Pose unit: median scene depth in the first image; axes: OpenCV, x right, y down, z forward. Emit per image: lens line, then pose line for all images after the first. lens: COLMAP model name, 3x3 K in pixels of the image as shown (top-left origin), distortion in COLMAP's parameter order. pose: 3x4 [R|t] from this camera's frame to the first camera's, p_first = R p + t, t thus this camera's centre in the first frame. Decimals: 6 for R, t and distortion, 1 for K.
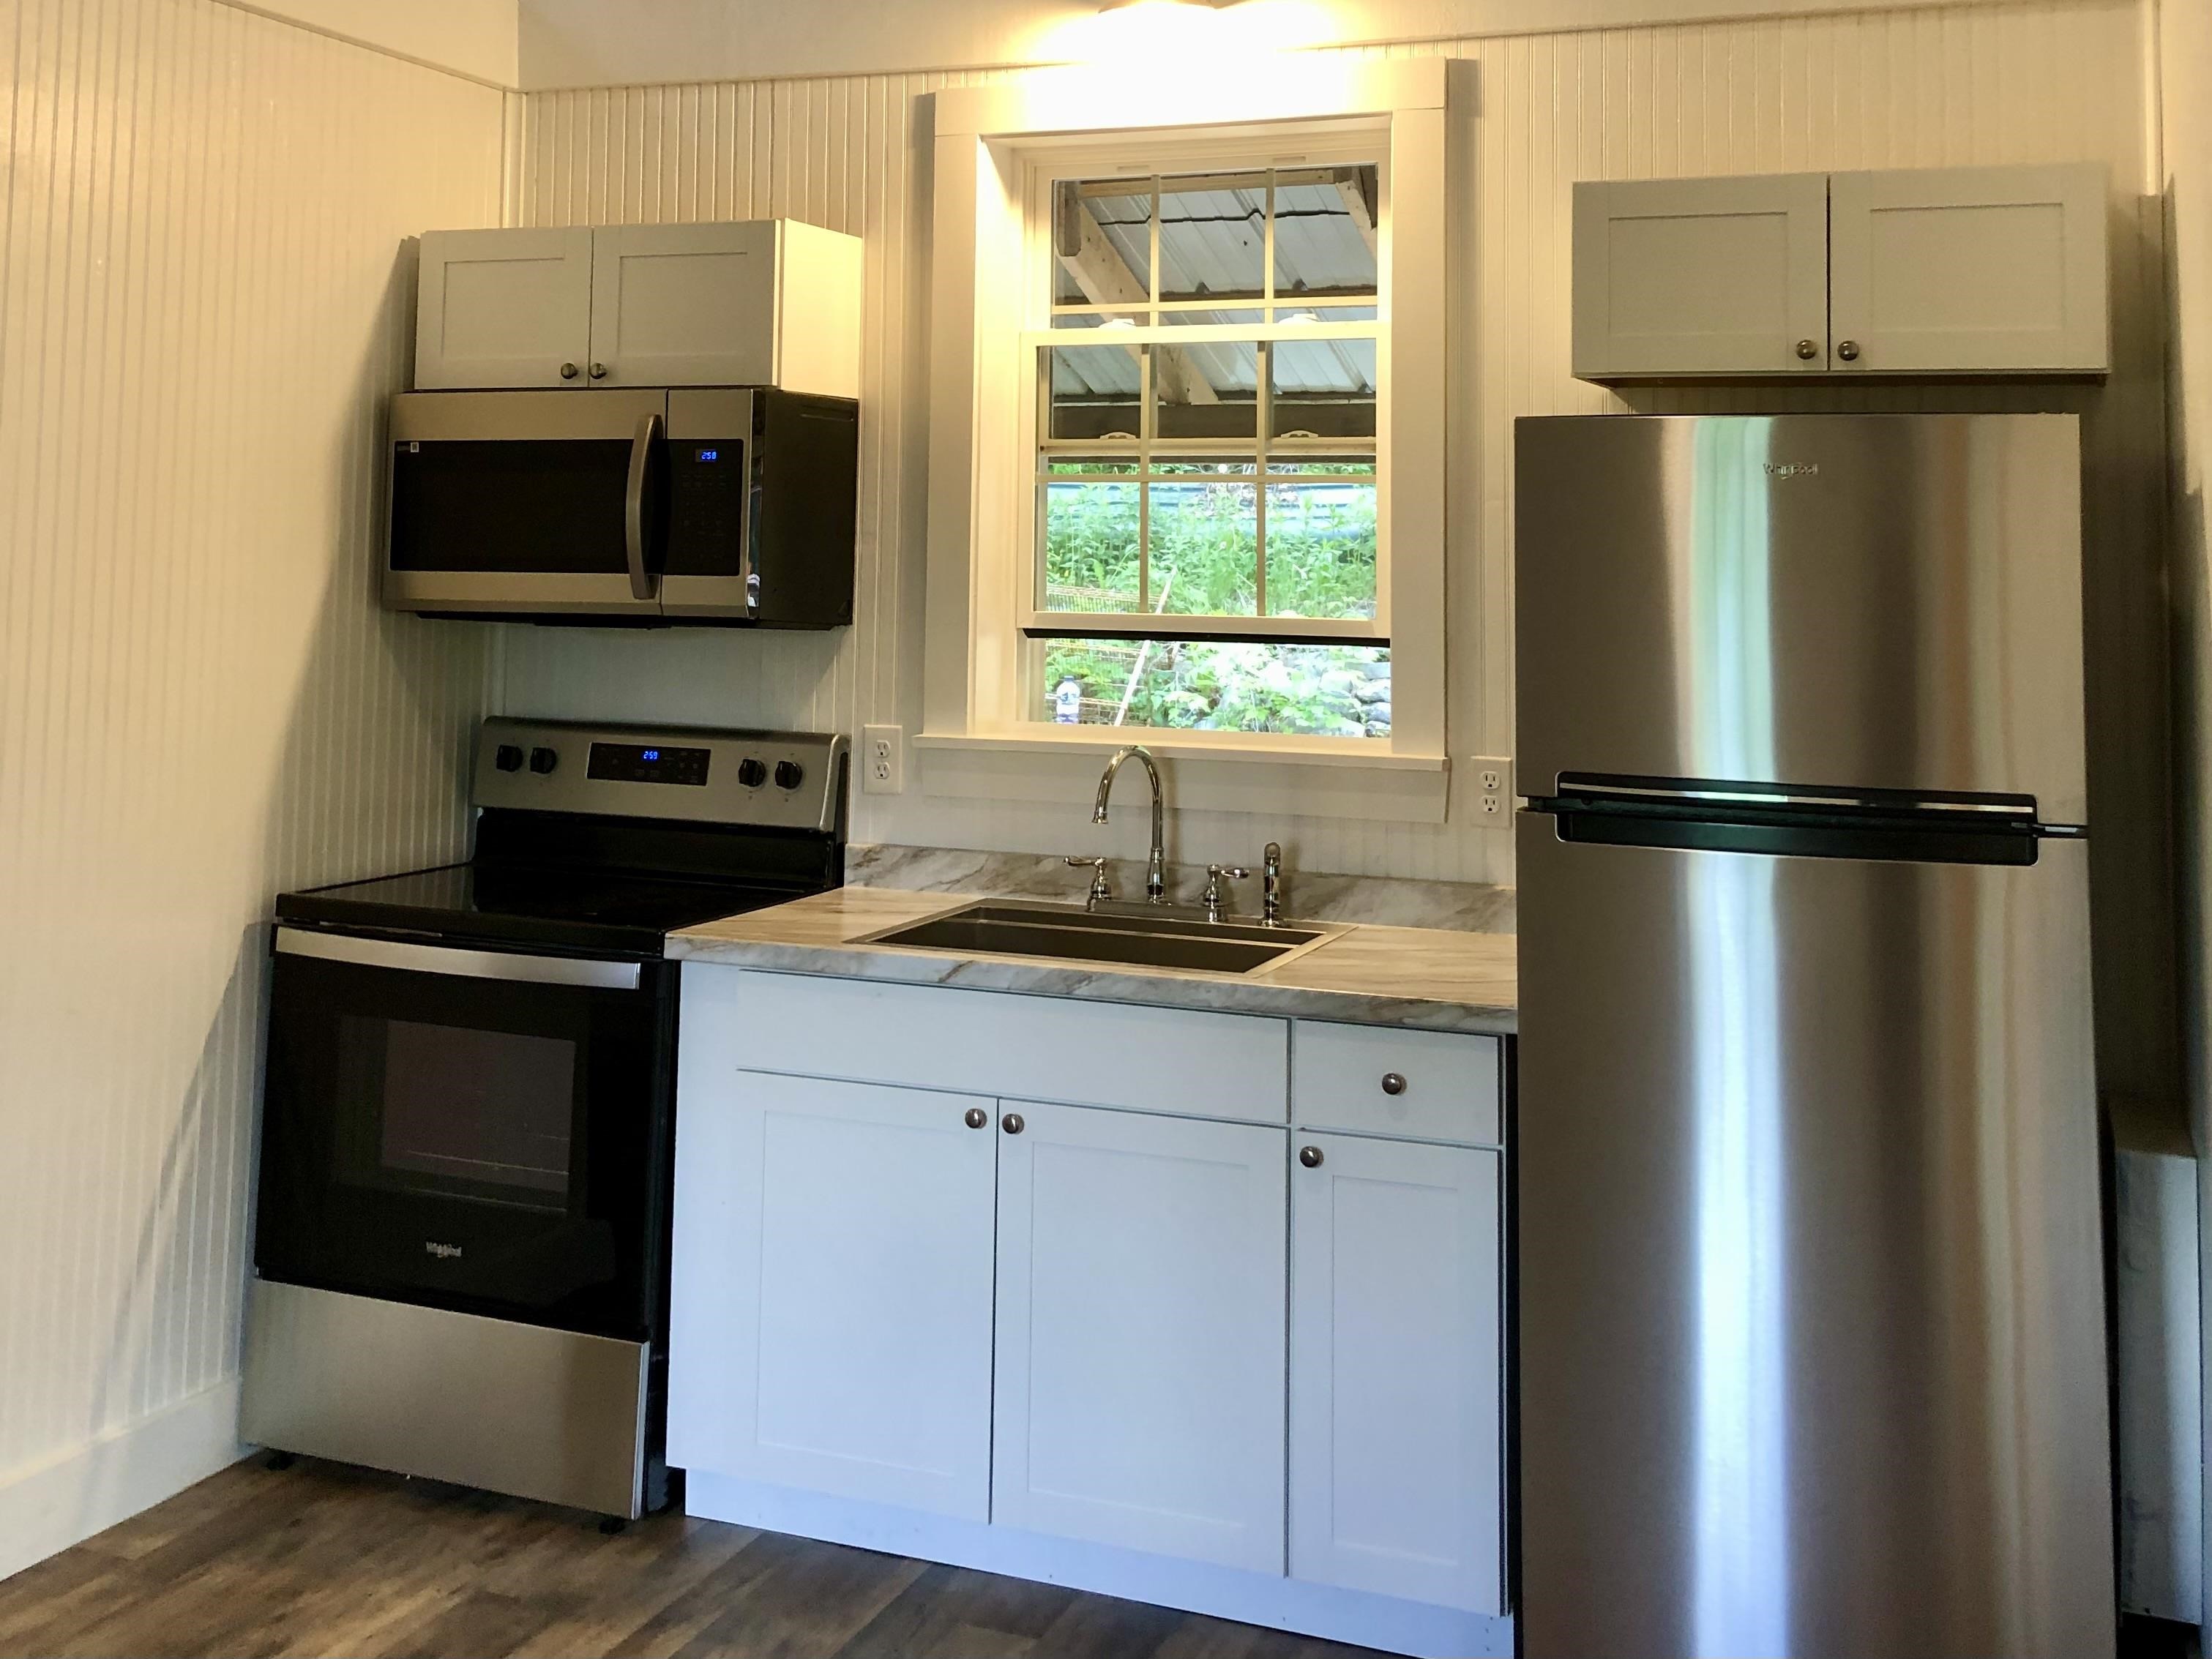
lens RADIAL K [[2406.8, 0, 1018.7], [0, 2406.8, 831.4], [0, 0, 1]] dist [0.094734, -0.033925]
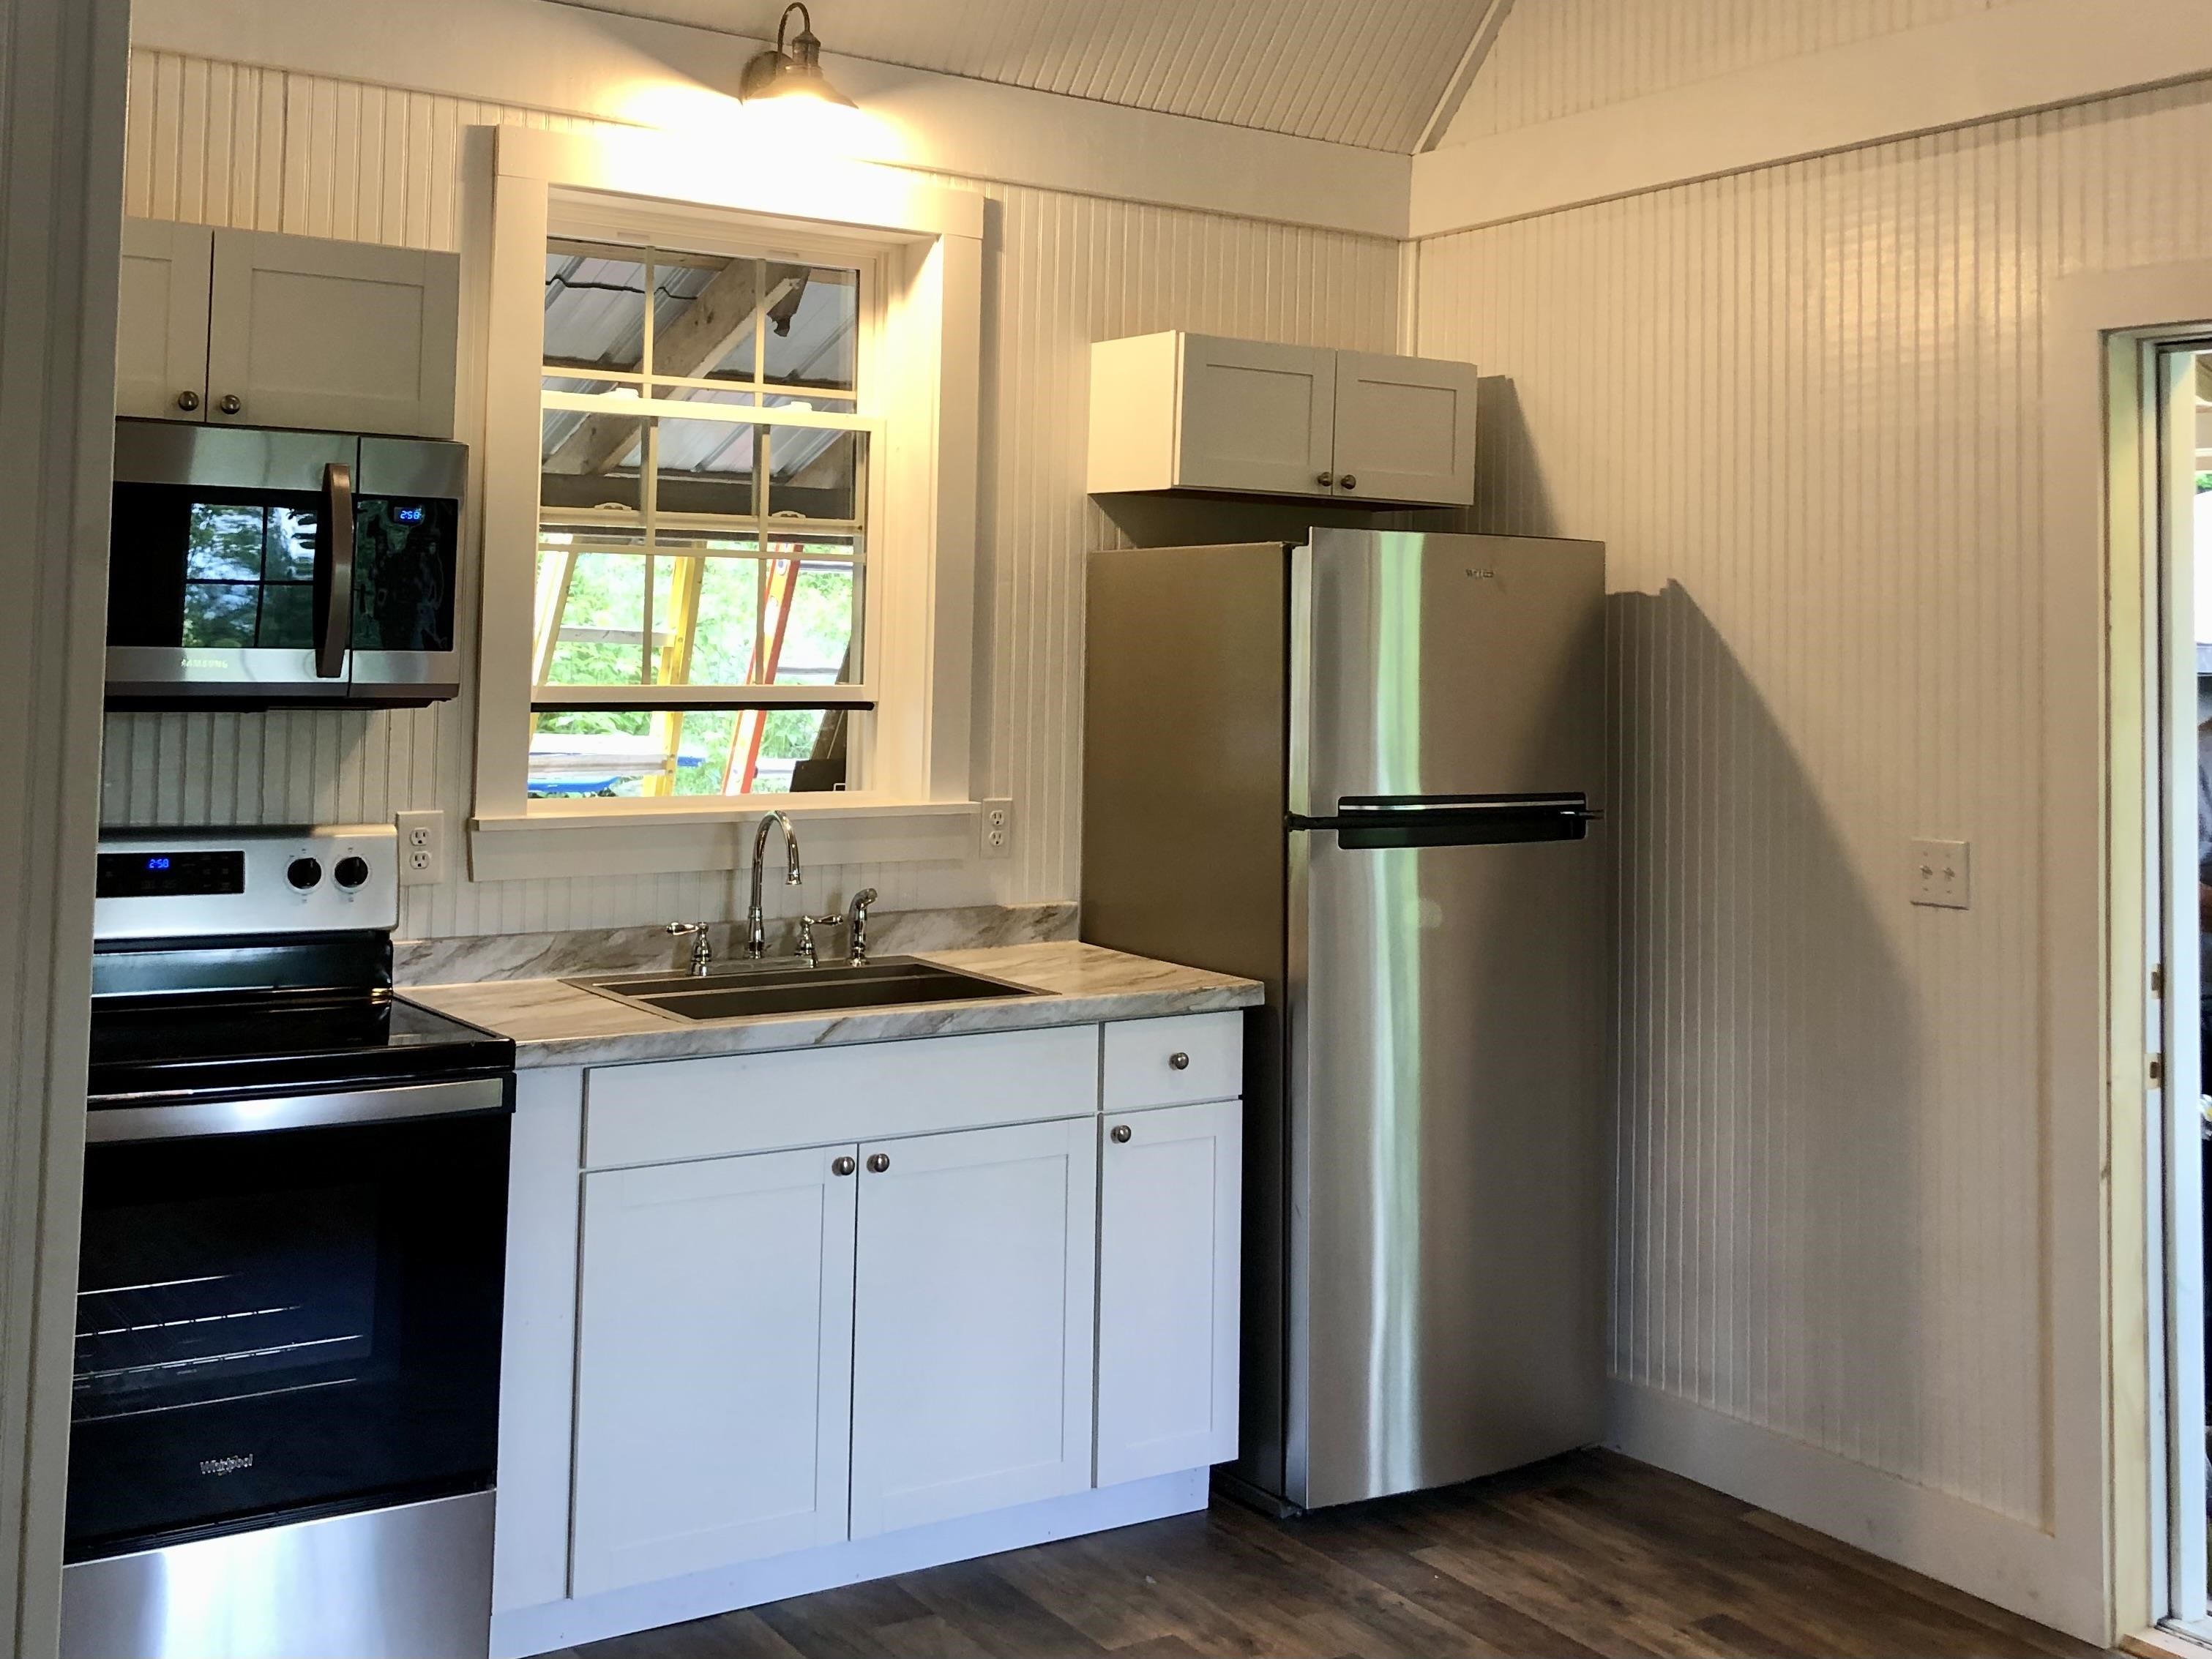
lens RADIAL K [[2419.2, 0, 1105.3], [0, 2419.2, 1038.7], [0, 0, 1]] dist [0.121372, -0.008383]
pose [[0.568031, -0.141609, 0.810733, -0.722653], [0.089526, 0.989872, 0.110173, -0.039208], [-0.818123, 0.009999, 0.574956, 0.257197]]
